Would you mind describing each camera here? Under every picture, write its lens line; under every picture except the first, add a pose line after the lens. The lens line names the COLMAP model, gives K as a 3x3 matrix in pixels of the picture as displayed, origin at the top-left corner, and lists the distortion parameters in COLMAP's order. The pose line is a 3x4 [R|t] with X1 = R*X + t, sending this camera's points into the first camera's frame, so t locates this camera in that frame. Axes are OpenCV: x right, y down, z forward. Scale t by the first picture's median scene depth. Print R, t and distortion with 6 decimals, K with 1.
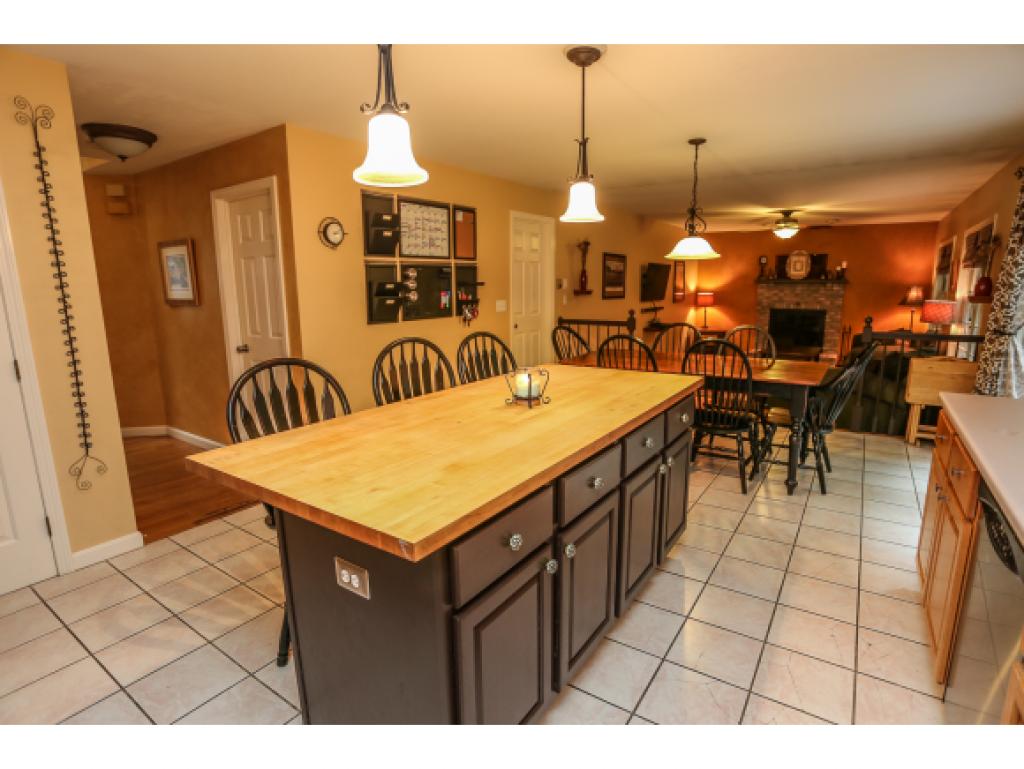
lens RADIAL K [[525.0, 0, 513.0], [0, 525.0, 387.2], [0, 0, 1]] dist [-0.059470, 0.022903]
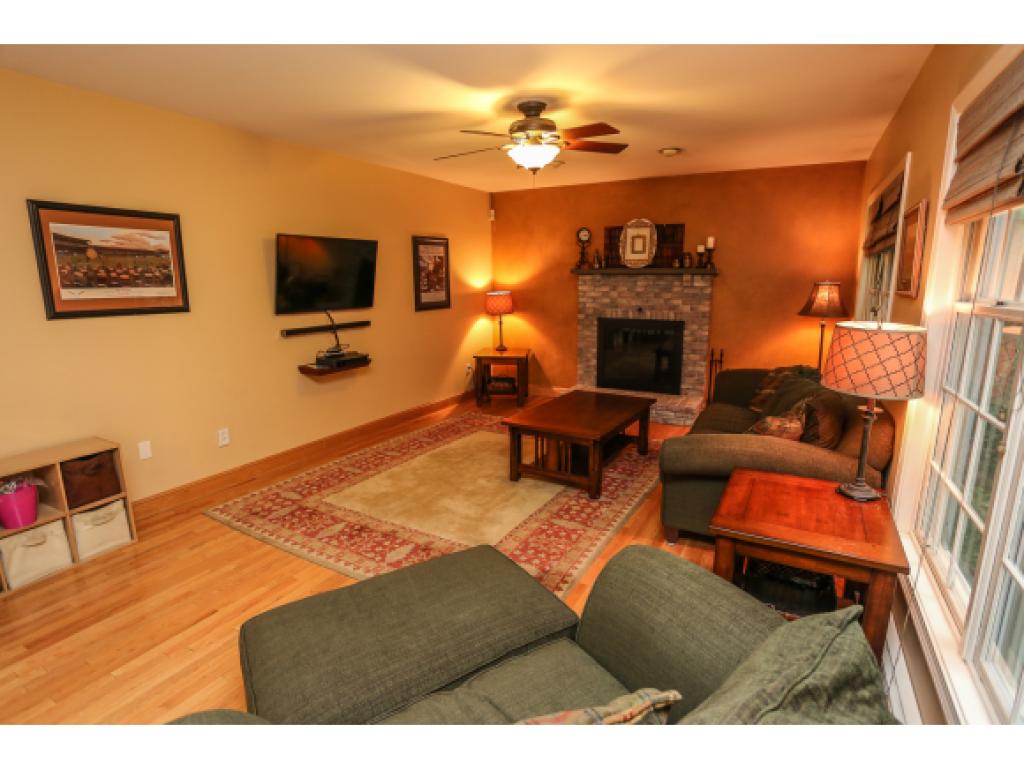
lens RADIAL K [[525.0, 0, 508.8], [0, 525.0, 387.0], [0, 0, 1]] dist [-0.059470, 0.022903]
pose [[0.995986, -0.017888, 0.087705, 0.359324], [0.017019, 0.999799, 0.010644, -0.085470], [-0.087878, -0.009109, 0.996090, 0.434473]]
